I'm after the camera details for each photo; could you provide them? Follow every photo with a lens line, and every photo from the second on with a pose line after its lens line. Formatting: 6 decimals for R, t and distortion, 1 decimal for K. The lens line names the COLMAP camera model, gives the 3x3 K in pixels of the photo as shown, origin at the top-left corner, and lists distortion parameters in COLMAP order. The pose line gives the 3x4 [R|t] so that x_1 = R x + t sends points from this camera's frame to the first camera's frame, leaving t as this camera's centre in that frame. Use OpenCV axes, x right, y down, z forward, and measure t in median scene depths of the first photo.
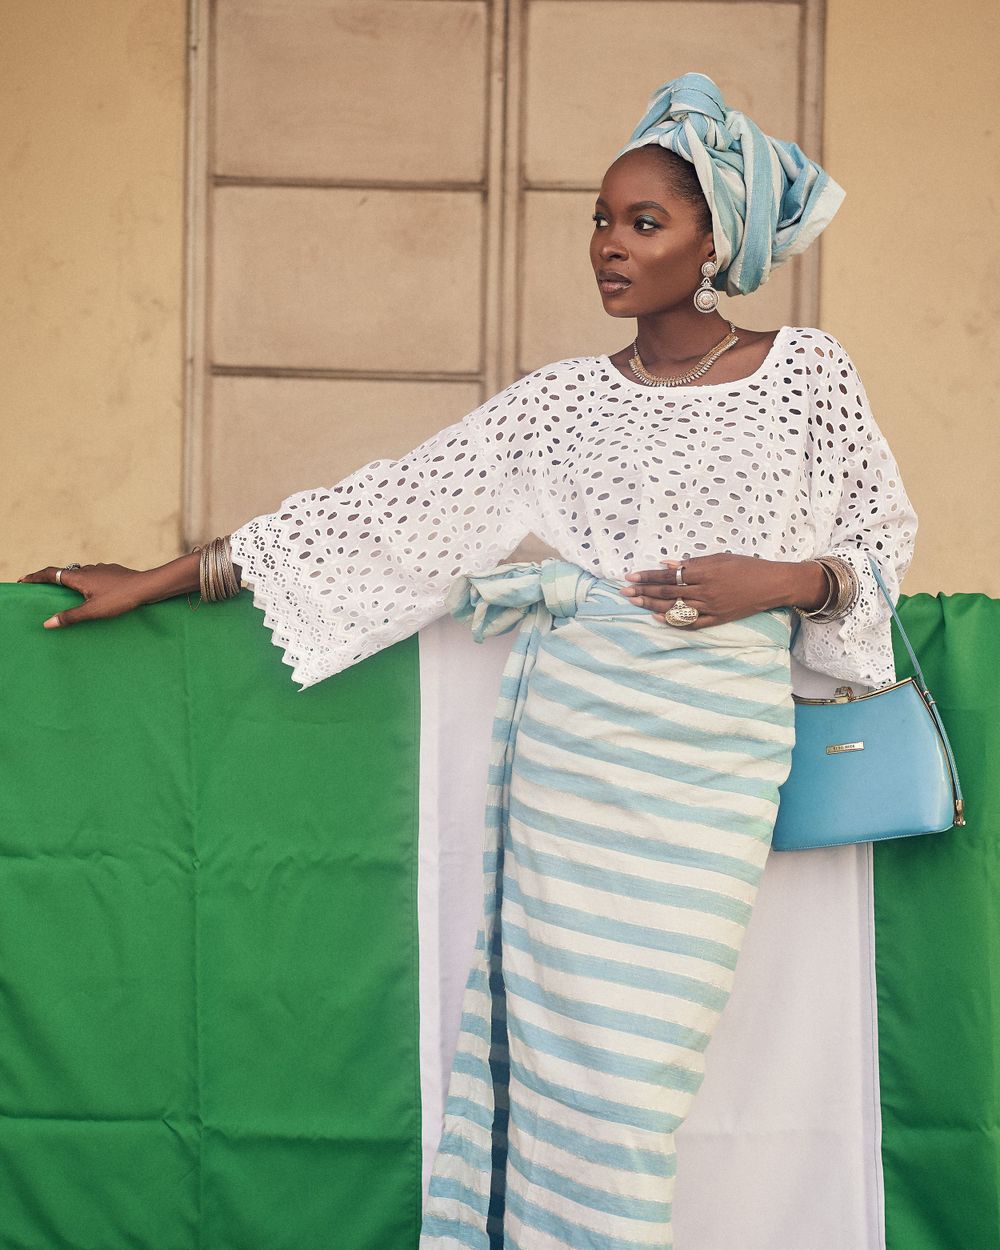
lens RADIAL K [[3875.1, 0, 501.1], [0, 3875.1, 620.4], [0, 0, 1]] dist [0.137906, 0.000000]
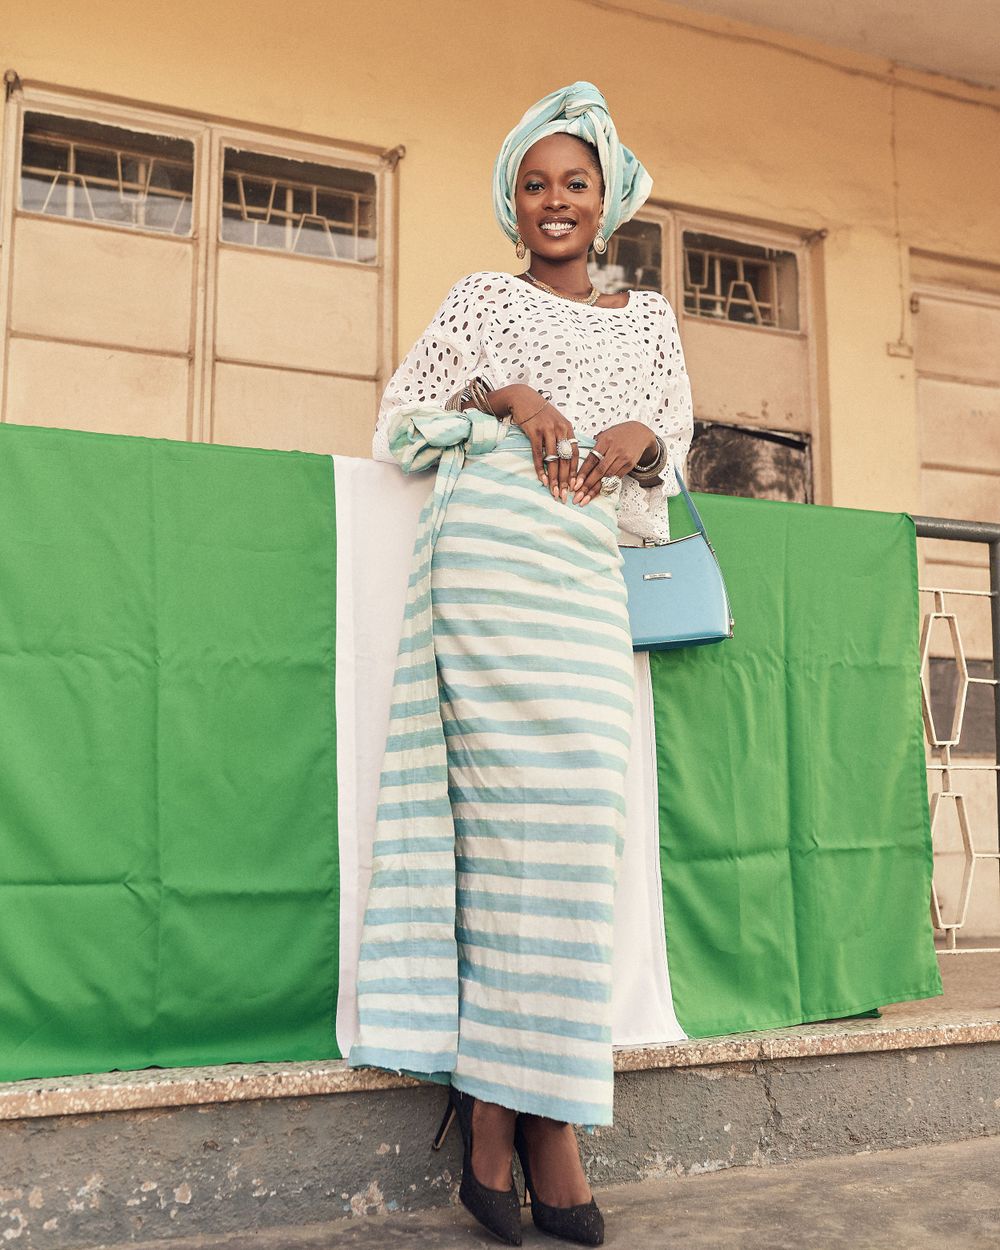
lens RADIAL K [[1429.2, 0, 503.2], [0, 1429.2, 632.4], [0, 0, 1]] dist [-0.002836, 0.000000]
pose [[0.898390, 0.034799, 0.437819, -0.175710], [0.050606, 0.982015, -0.181896, 0.138958], [-0.436274, 0.185570, 0.880471, 0.563963]]
